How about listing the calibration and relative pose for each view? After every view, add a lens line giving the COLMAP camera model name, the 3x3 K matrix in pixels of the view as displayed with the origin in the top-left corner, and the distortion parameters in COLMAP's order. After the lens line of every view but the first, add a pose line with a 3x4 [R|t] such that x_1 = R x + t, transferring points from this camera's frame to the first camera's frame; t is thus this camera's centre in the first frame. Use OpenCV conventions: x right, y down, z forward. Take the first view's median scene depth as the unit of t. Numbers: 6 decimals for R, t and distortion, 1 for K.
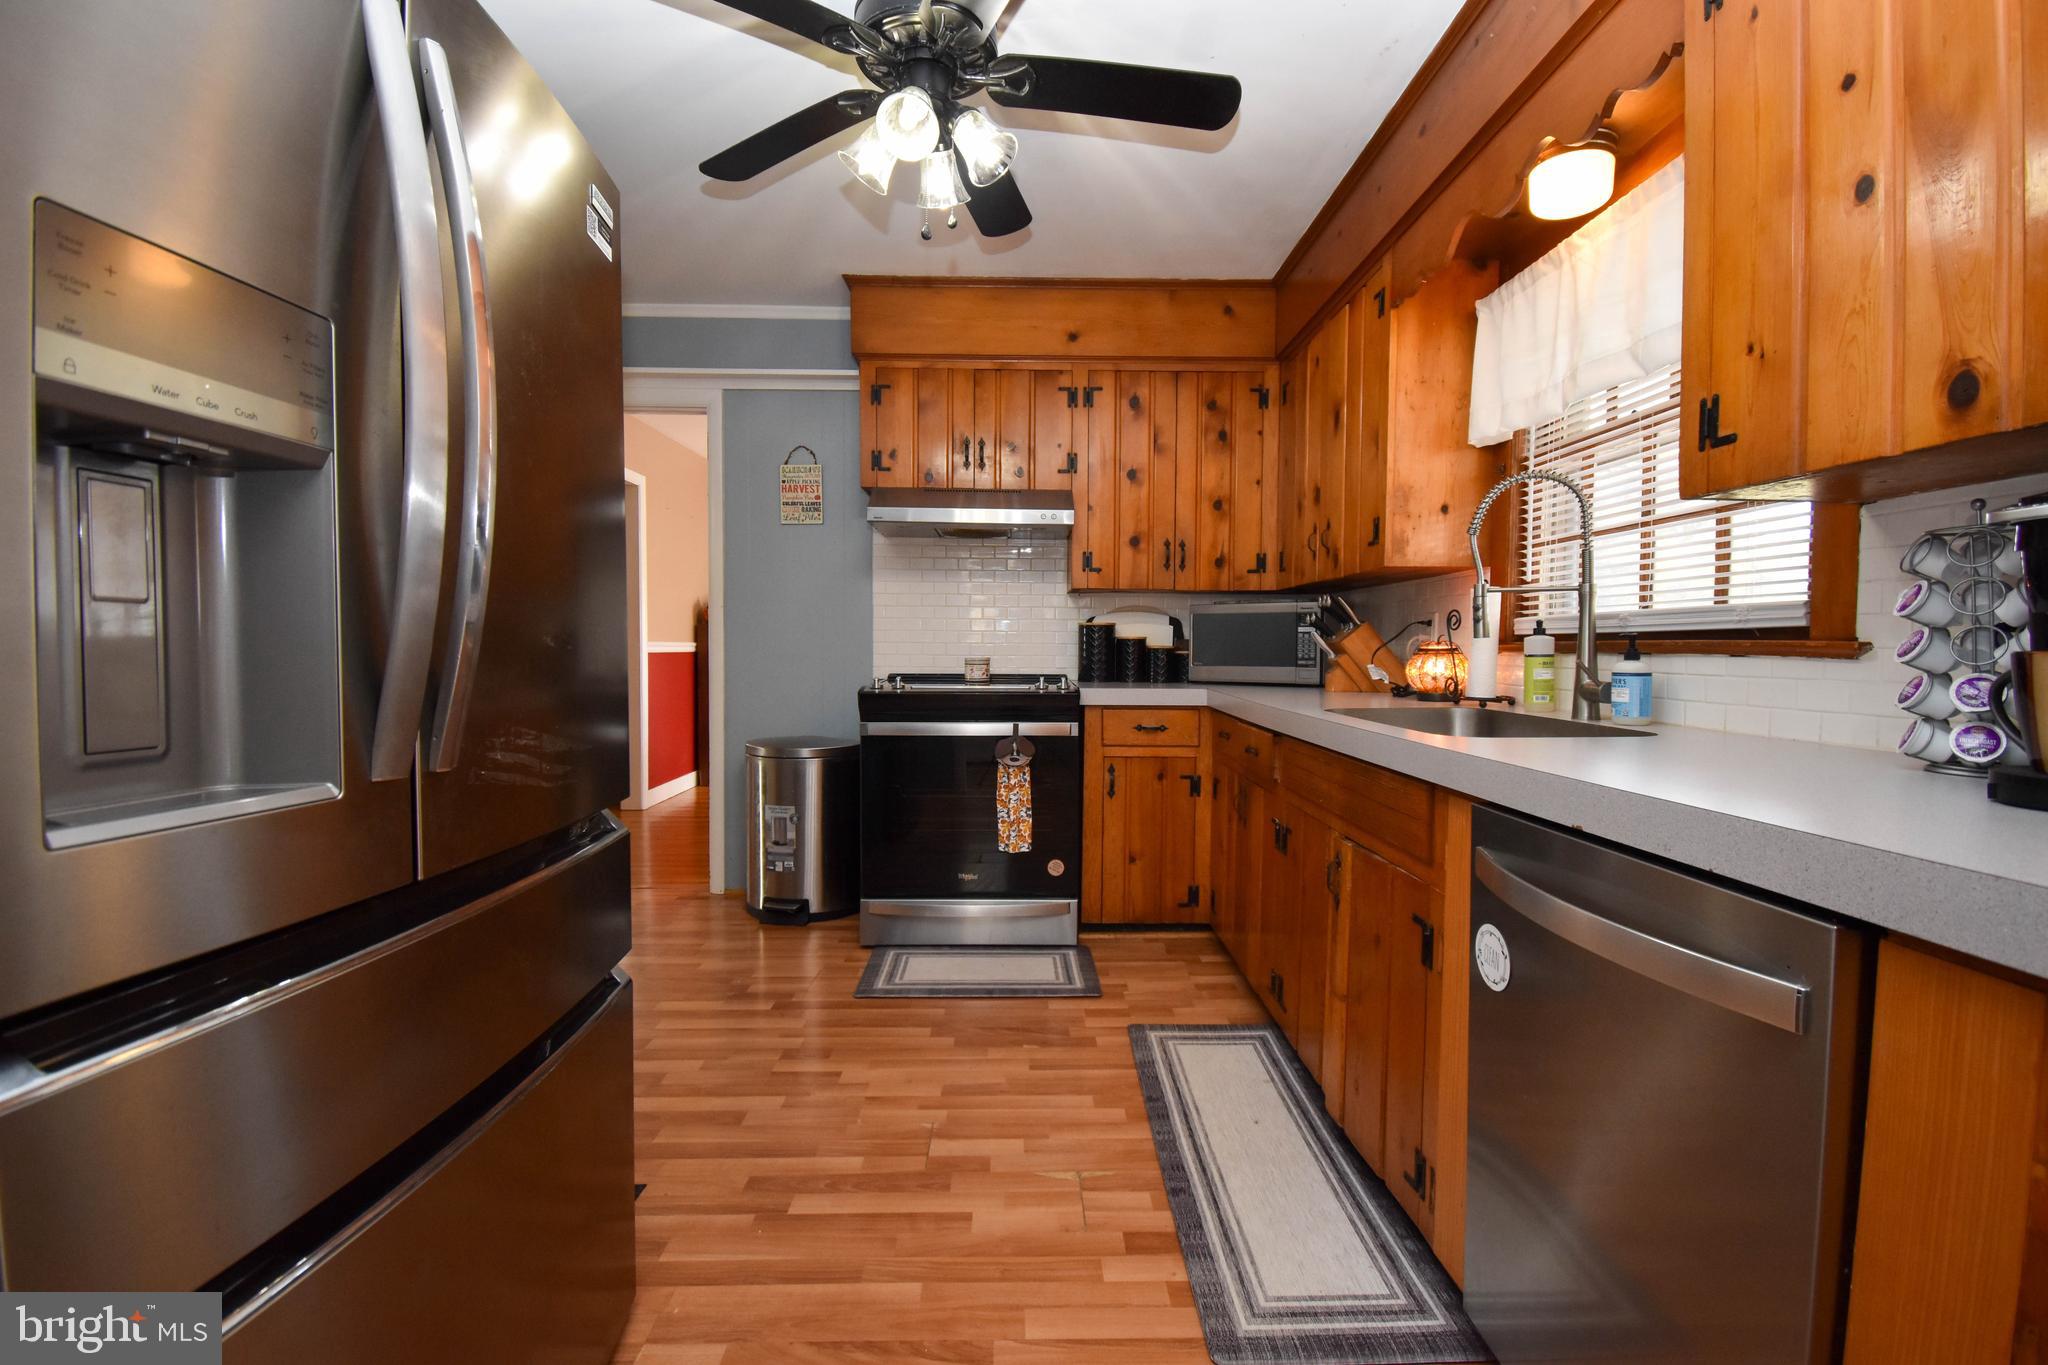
lens RADIAL K [[904.9, 0, 1031.5], [0, 904.9, 680.2], [0, 0, 1]] dist [0.023162, -0.028686]
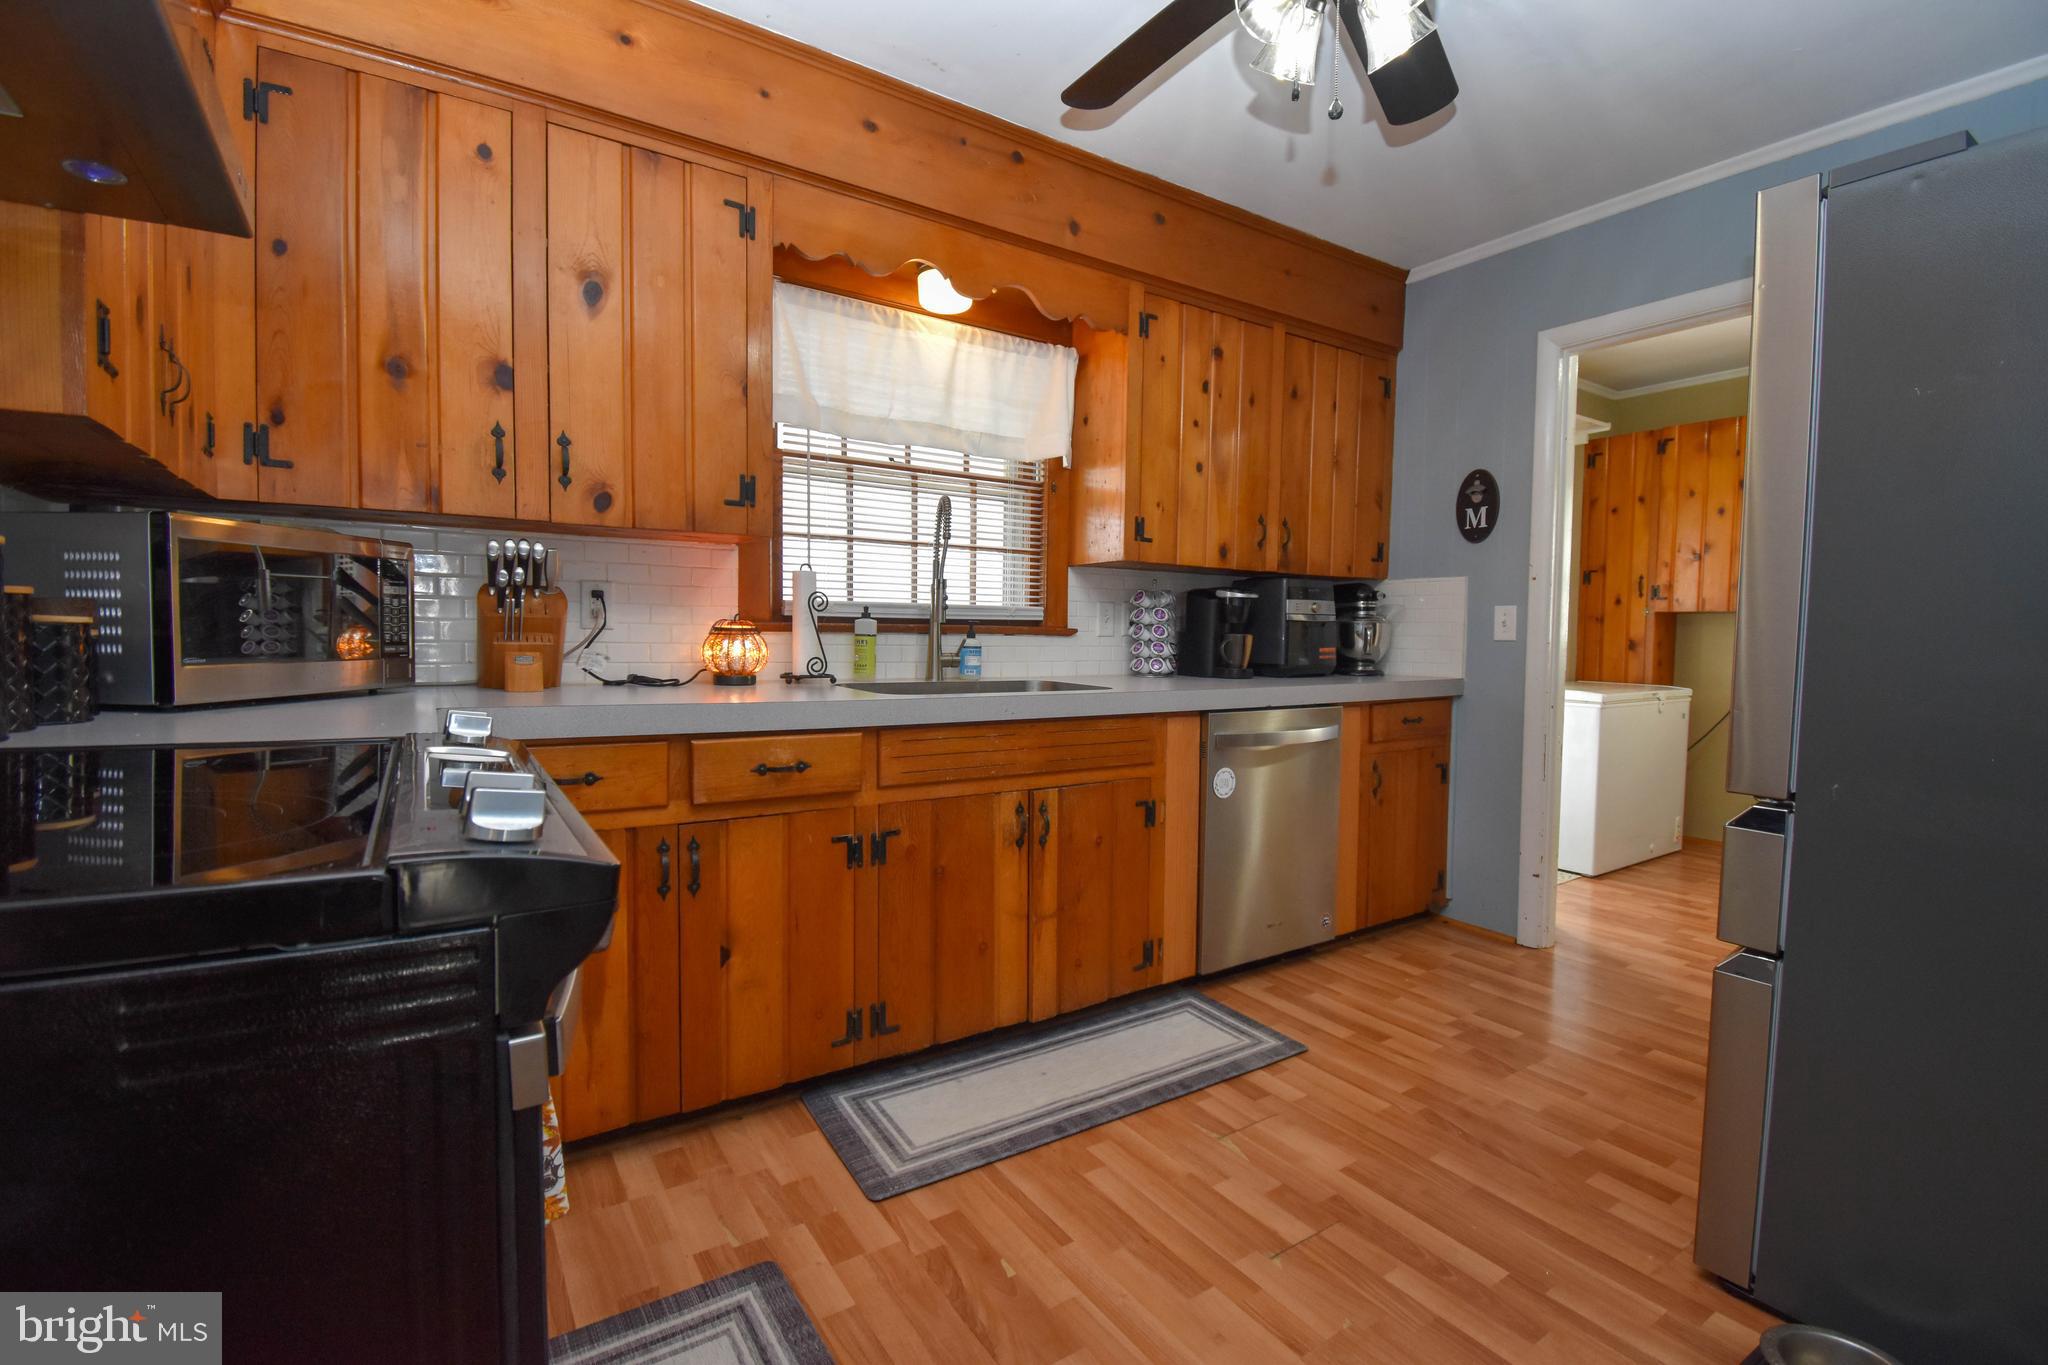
lens RADIAL K [[904.9, 0, 1031.5], [0, 904.9, 680.2], [0, 0, 1]] dist [0.023162, -0.028686]
pose [[-0.543954, -0.056756, 0.837194, -0.508614], [0.014593, 0.996919, 0.077066, -0.050028], [-0.838988, 0.054138, -0.541450, 1.292683]]
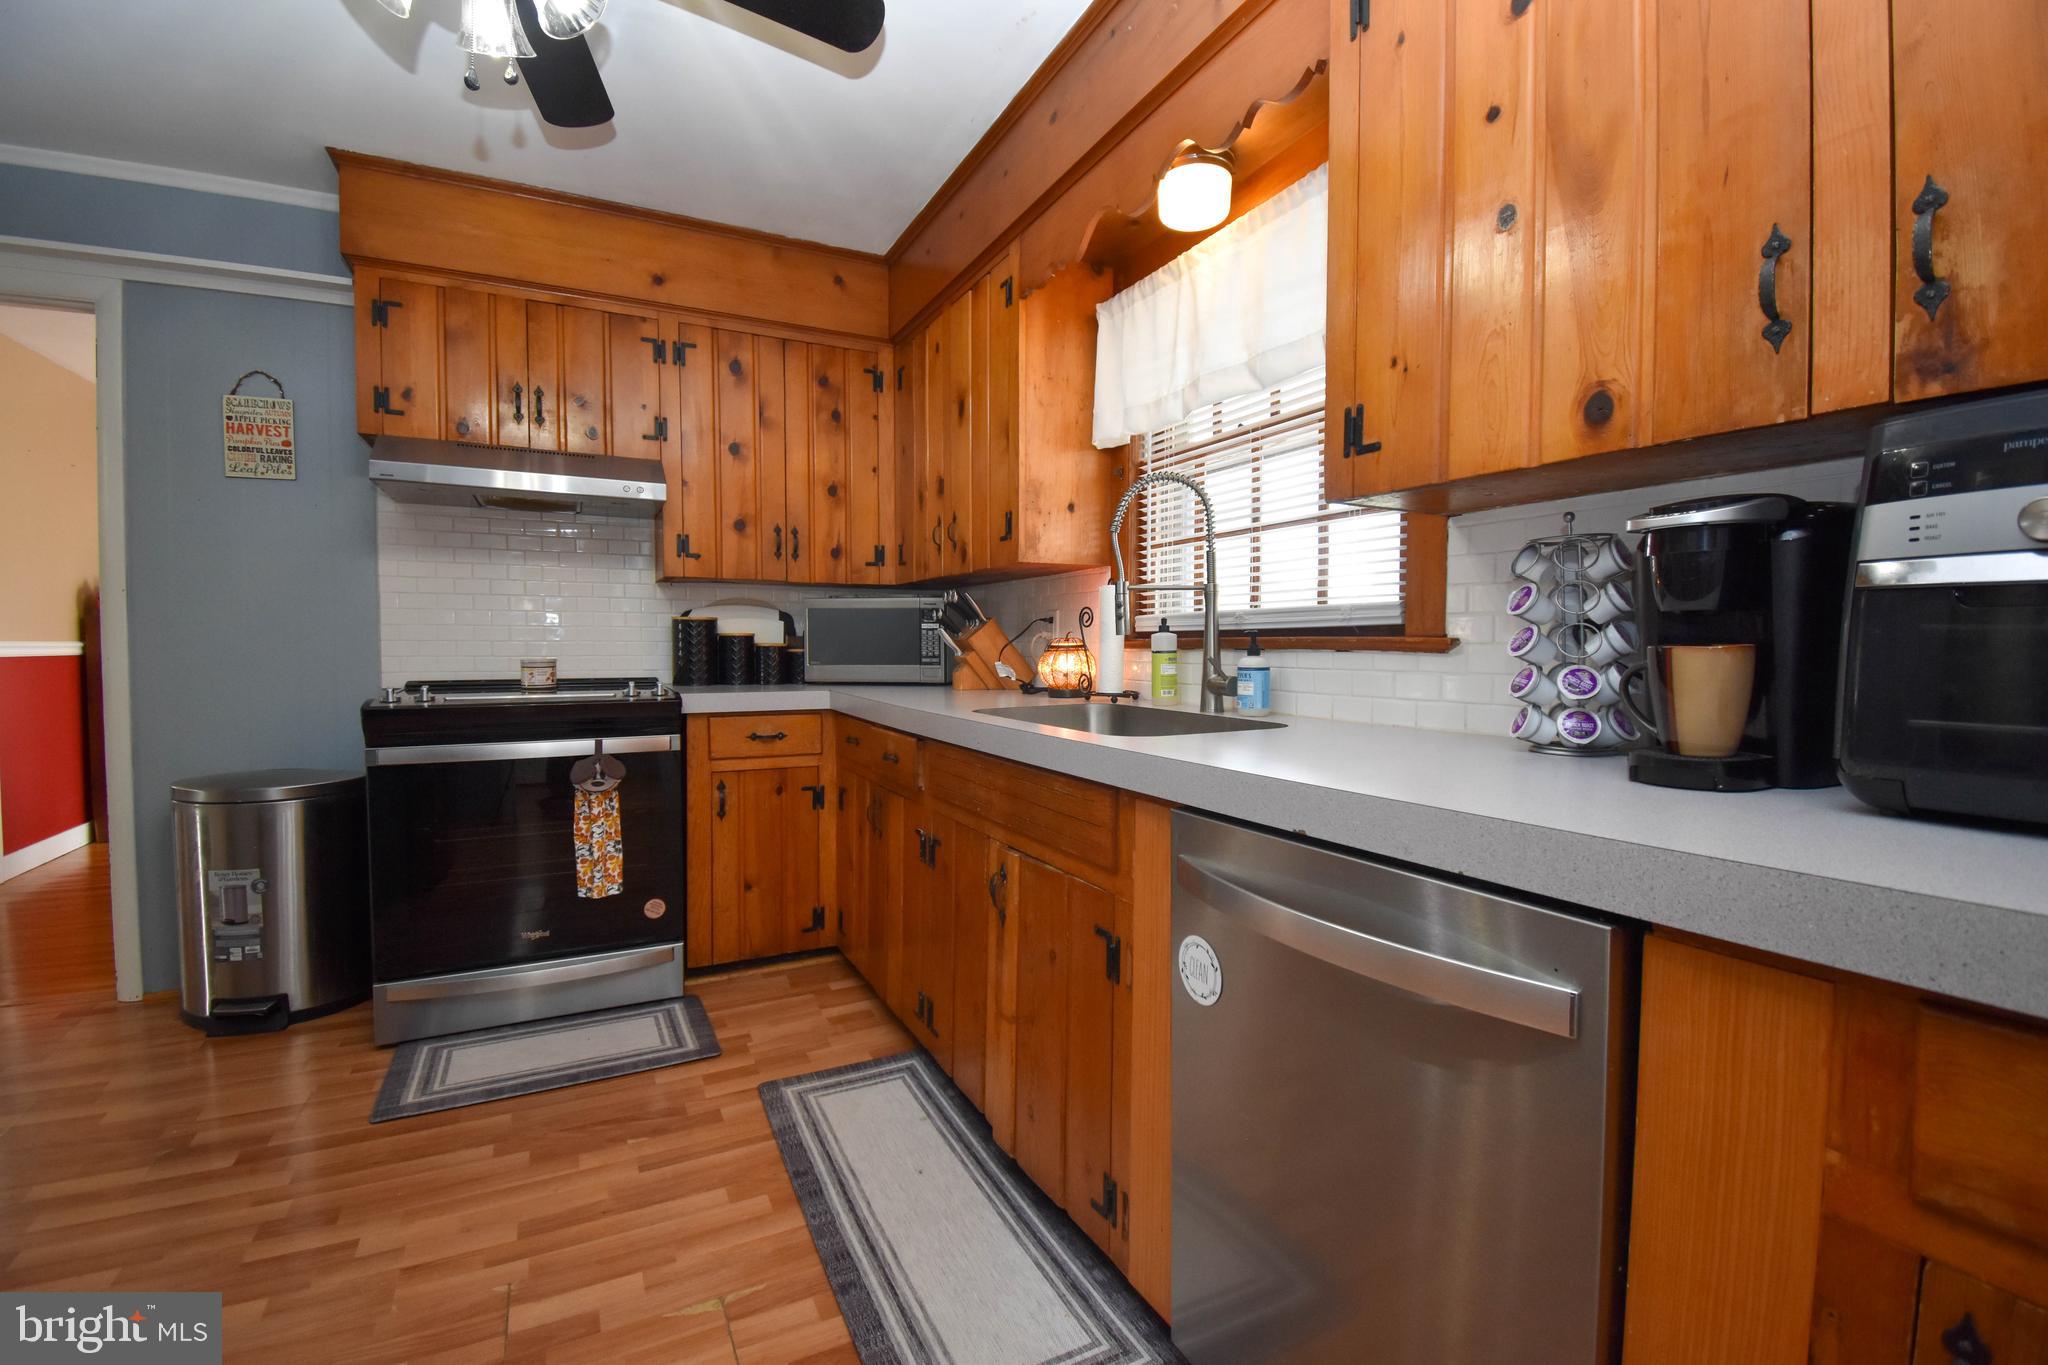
lens RADIAL K [[904.9, 0, 1031.5], [0, 904.9, 680.2], [0, 0, 1]] dist [0.023162, -0.028686]
pose [[0.897725, -0.021907, 0.440010, -0.032699], [0.020389, 0.999759, 0.008177, -0.005353], [-0.440083, 0.001630, 0.897955, 0.116452]]
